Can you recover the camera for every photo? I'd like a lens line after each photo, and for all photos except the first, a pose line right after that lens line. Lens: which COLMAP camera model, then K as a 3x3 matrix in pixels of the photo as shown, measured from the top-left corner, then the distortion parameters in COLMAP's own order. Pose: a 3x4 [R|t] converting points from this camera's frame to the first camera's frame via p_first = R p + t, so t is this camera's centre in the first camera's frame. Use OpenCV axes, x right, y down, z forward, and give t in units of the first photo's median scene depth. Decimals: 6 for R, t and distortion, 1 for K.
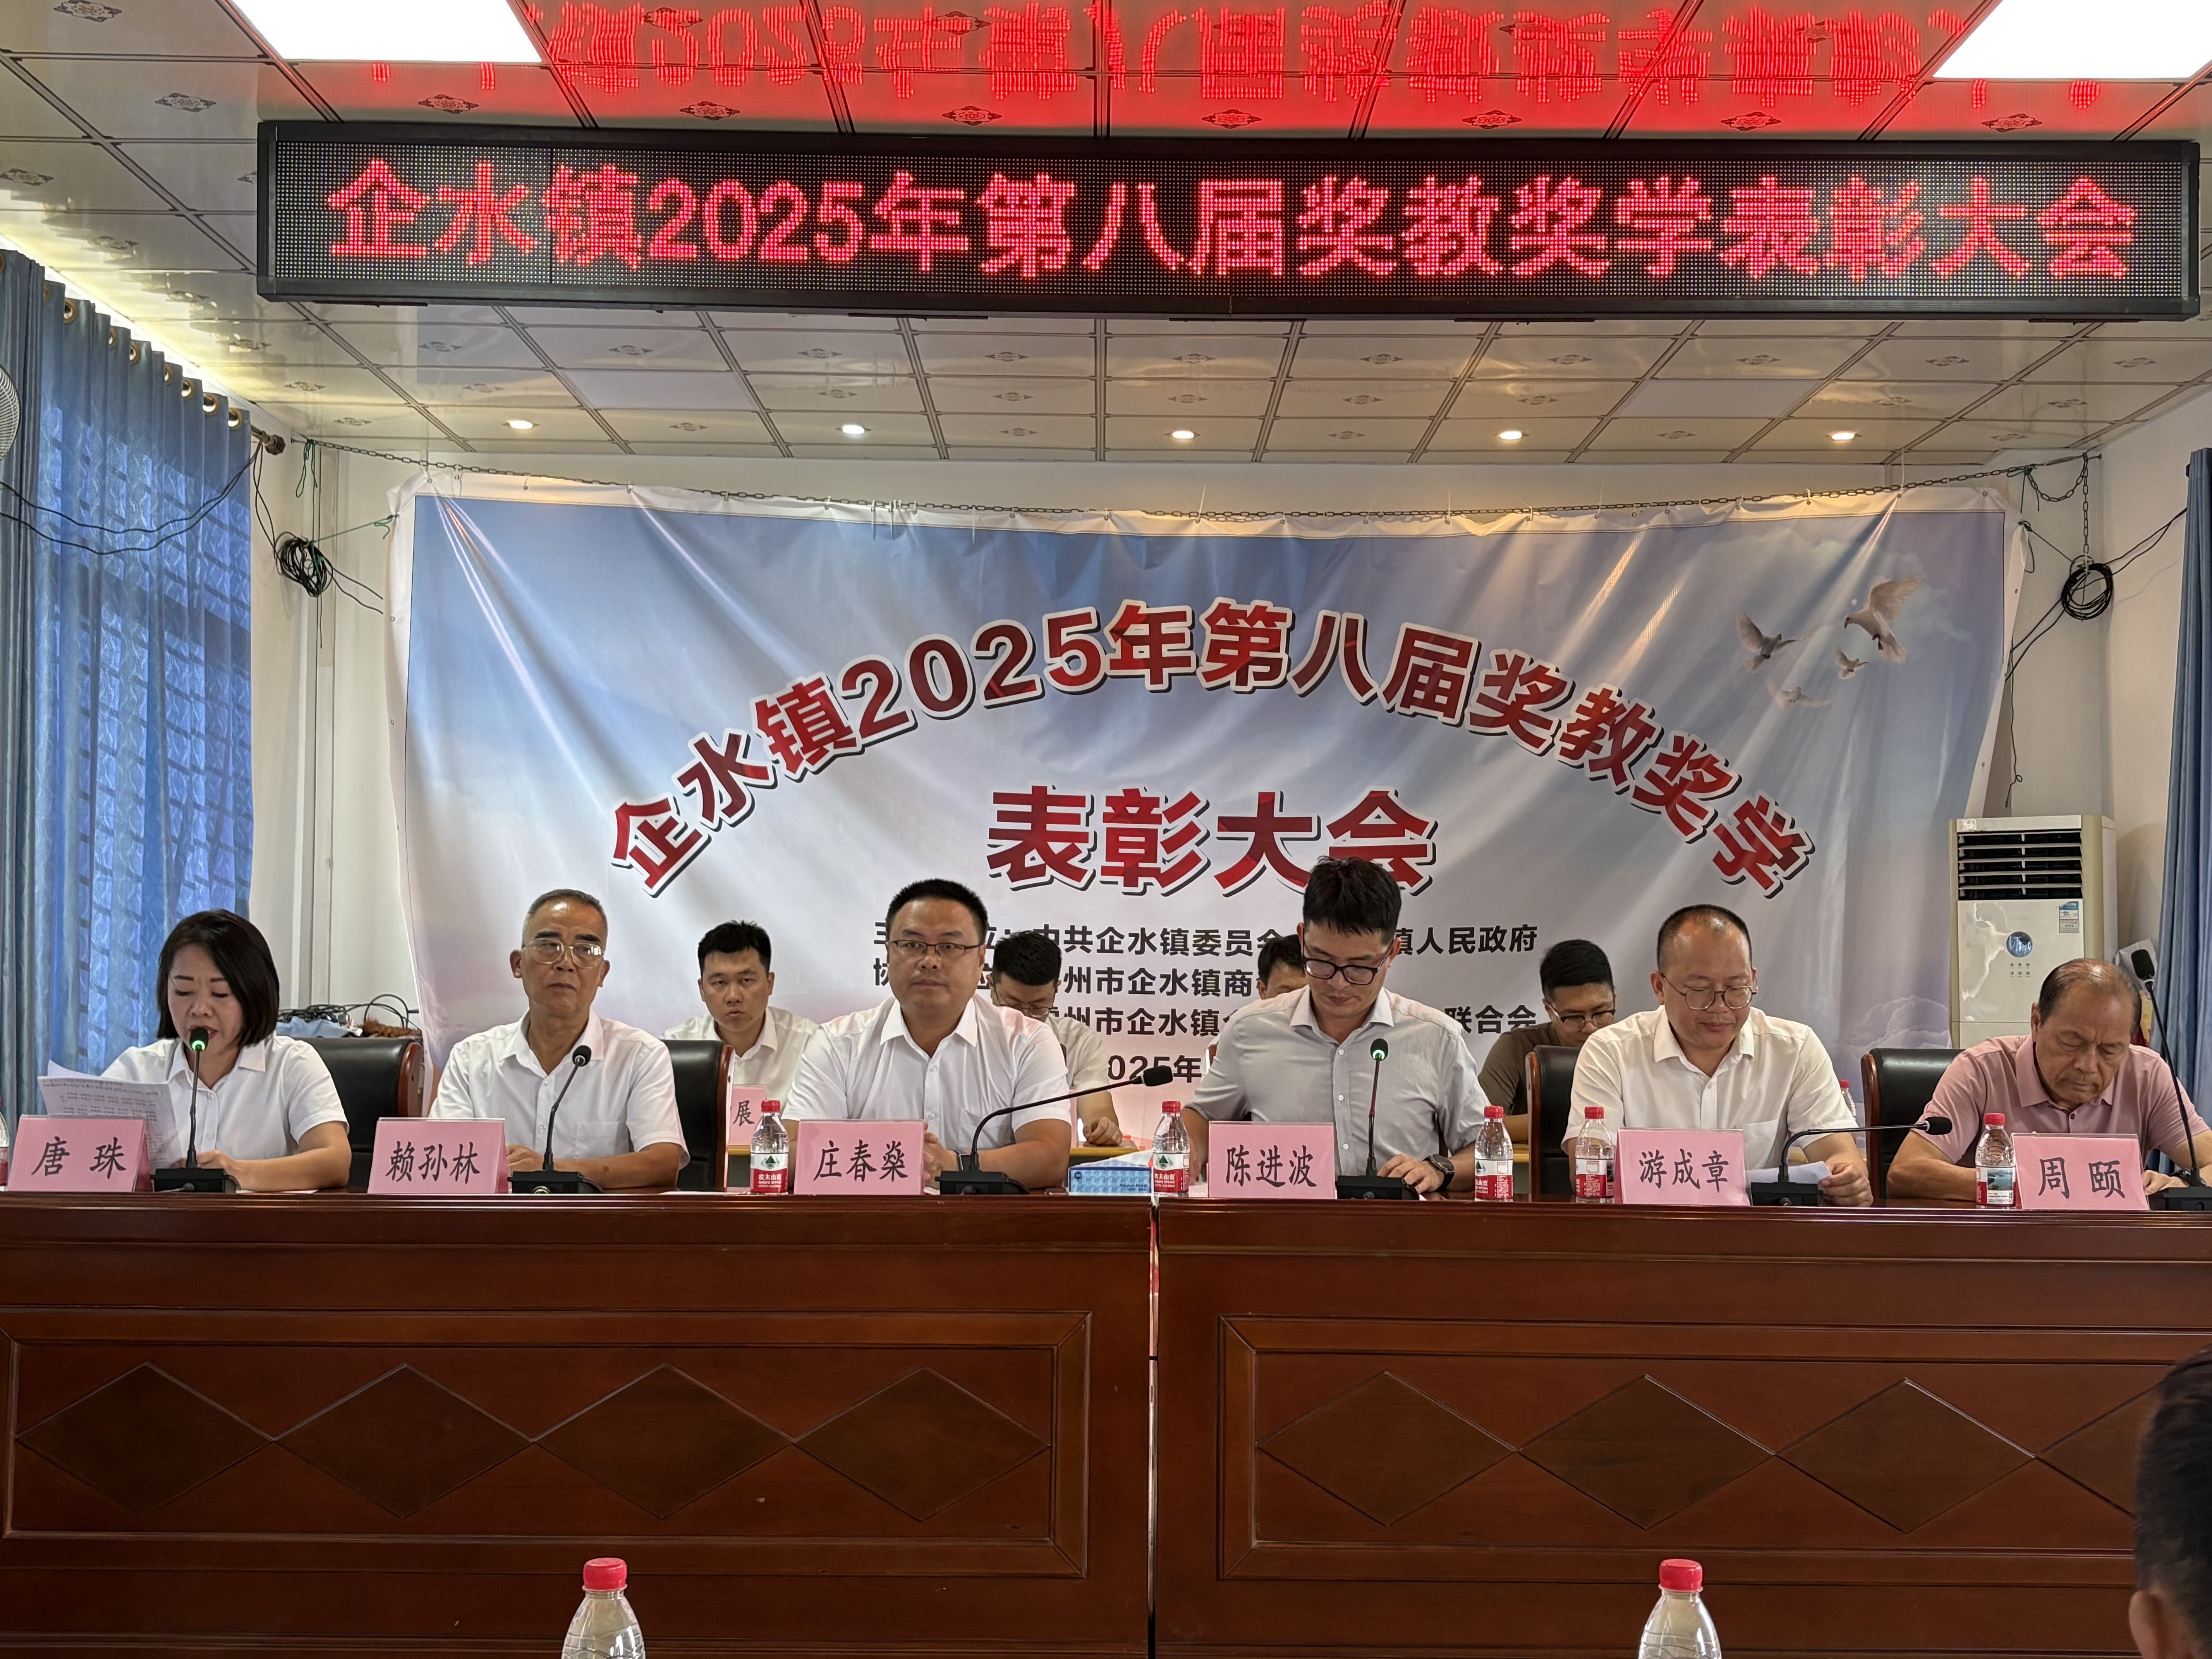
lens RADIAL K [[3105.9, 0, 1106.0], [0, 3105.9, 829.5], [0, 0, 1]] dist [0.095450, -0.545216]
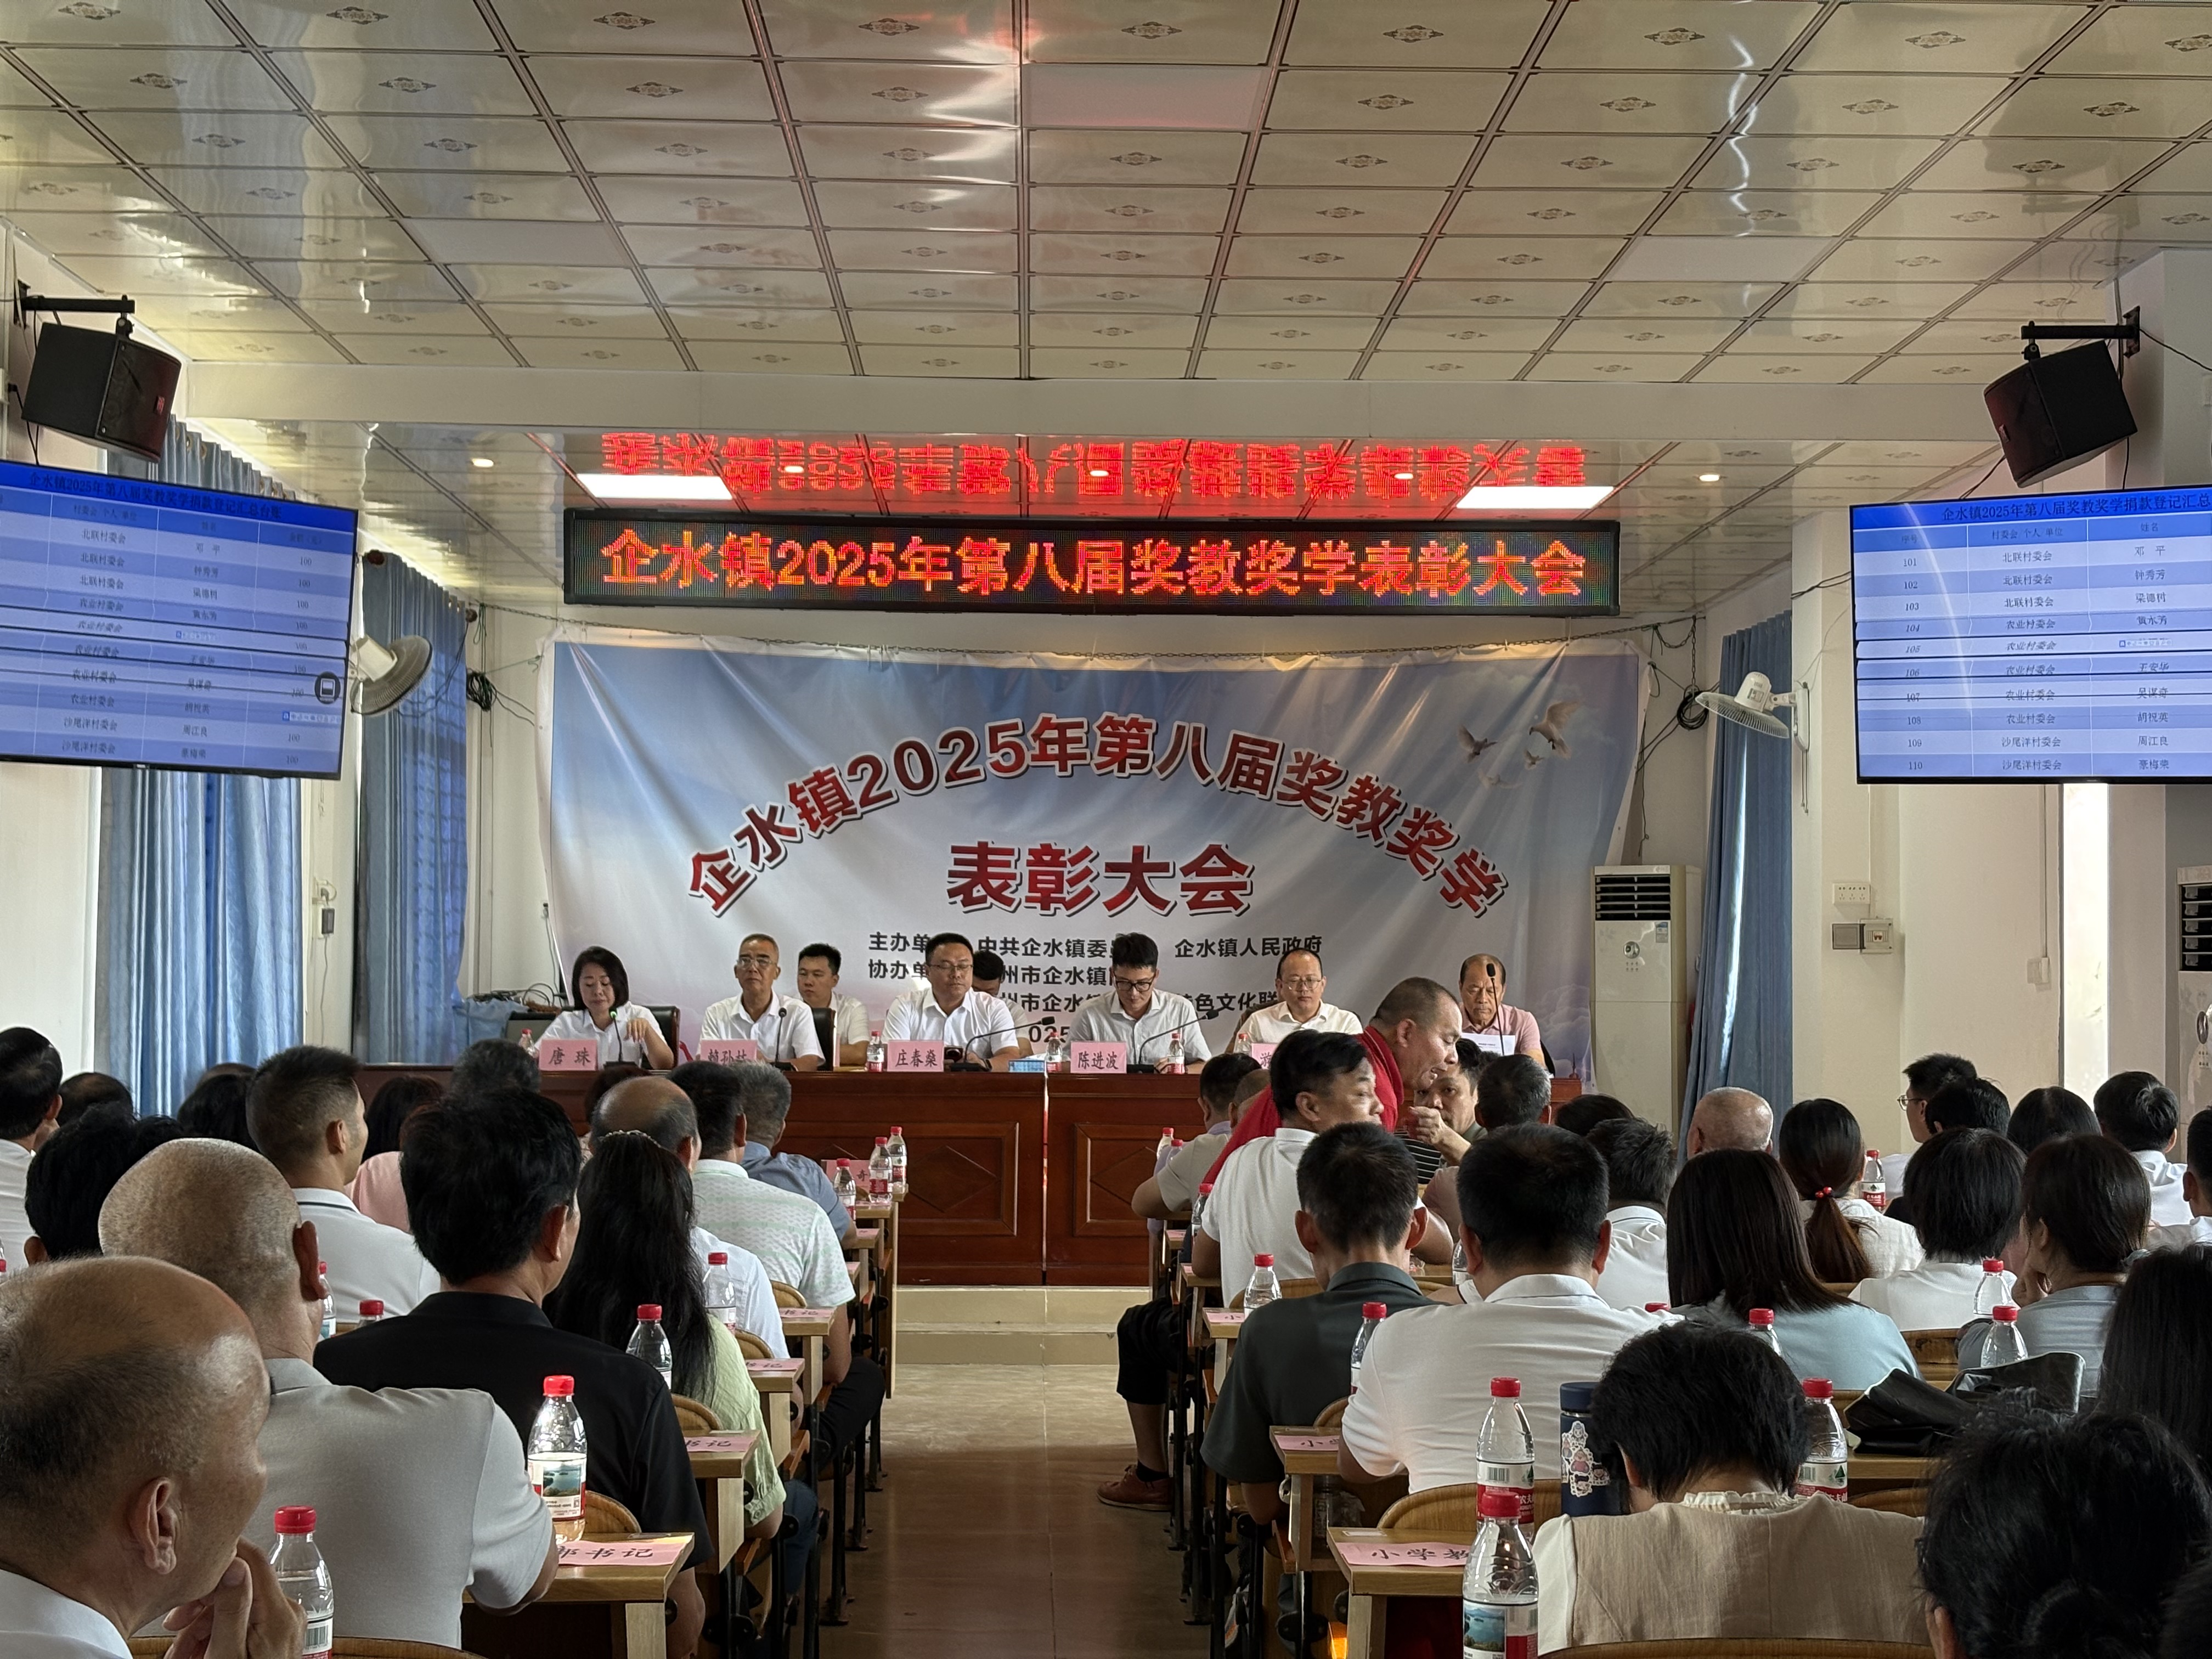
lens RADIAL K [[3332.9, 0, 1106.0], [0, 3332.9, 829.5], [0, 0, 1]] dist [0.003284, 0.000521]
pose [[0.999762, -0.000204, 0.021794, 0.003681], [0.000053, 0.999976, 0.006969, -0.049547], [-0.021795, -0.006966, 0.999738, -0.920043]]
